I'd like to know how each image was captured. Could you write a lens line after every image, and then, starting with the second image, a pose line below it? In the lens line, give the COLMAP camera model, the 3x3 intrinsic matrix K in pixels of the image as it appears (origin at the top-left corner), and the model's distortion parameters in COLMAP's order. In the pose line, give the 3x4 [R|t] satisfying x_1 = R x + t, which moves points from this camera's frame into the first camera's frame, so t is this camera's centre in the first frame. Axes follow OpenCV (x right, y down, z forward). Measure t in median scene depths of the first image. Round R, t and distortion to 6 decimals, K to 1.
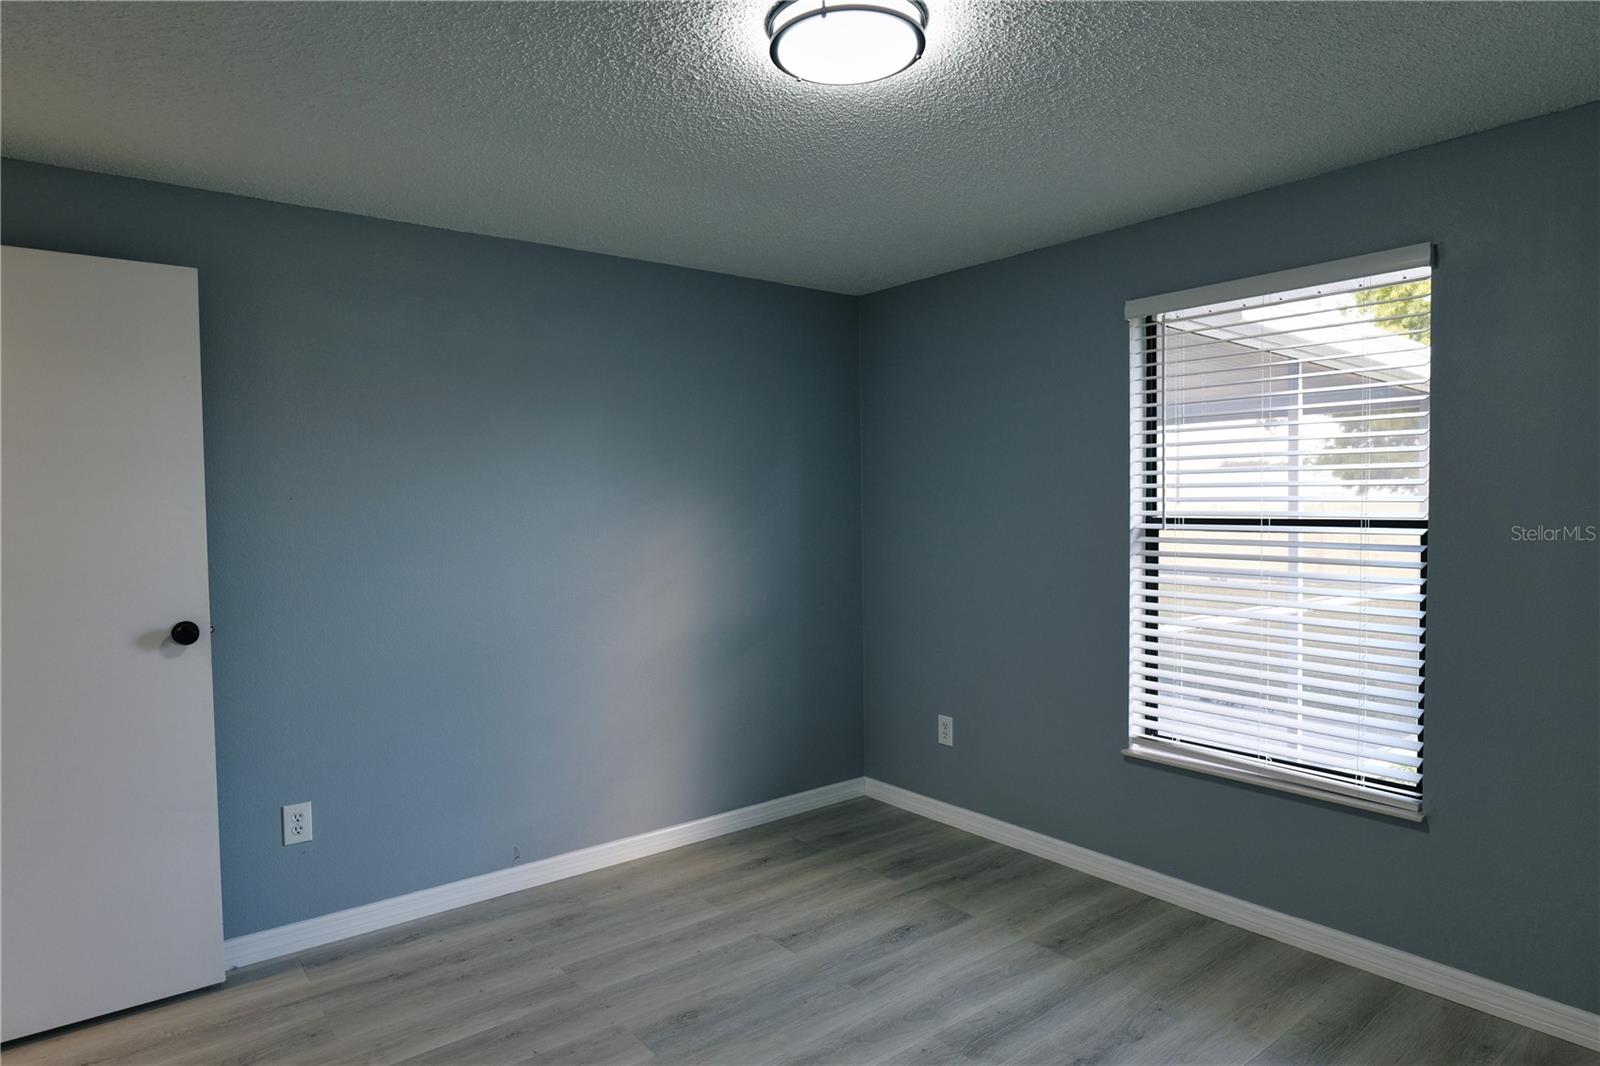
lens RADIAL K [[928.2, 0, 800.0], [0, 928.2, 533.0], [0, 0, 1]] dist [-0.015539, 0.003033]
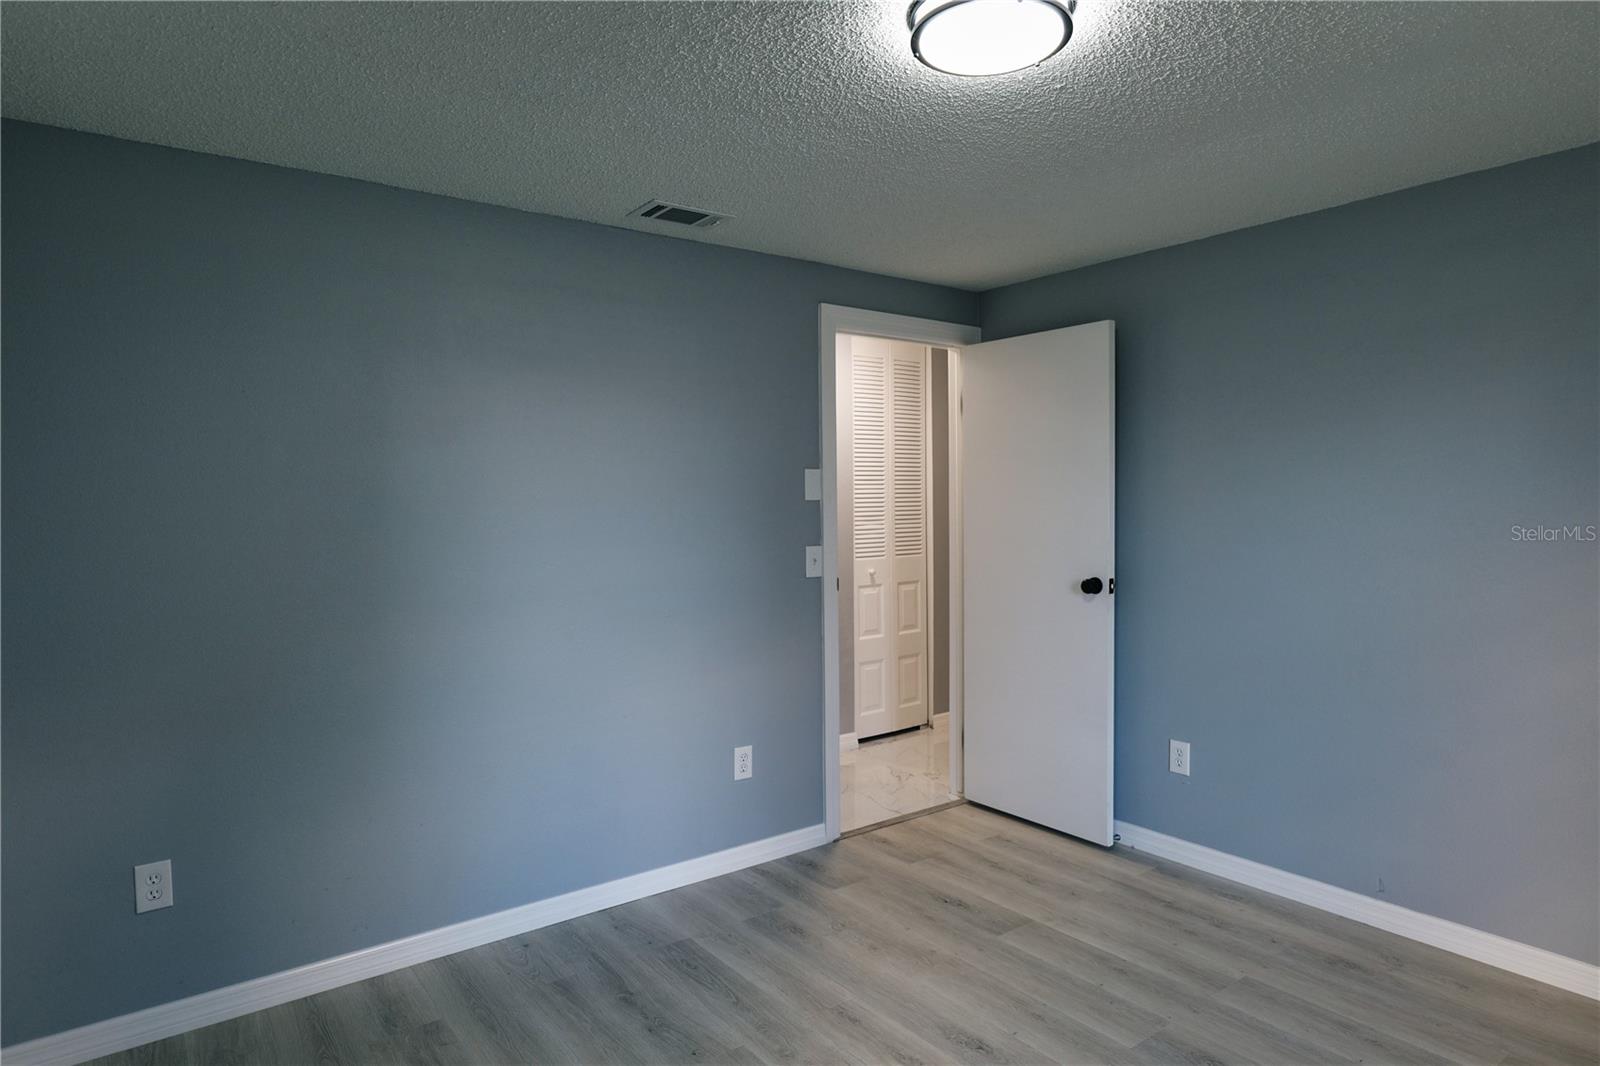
lens RADIAL K [[928.2, 0, 800.0], [0, 928.2, 533.0], [0, 0, 1]] dist [-0.015539, 0.003033]
pose [[-0.021477, 0.049194, -0.998558, 0.681156], [-0.024895, 0.998453, 0.049725, -0.027413], [0.999459, 0.025927, -0.020219, 0.535672]]
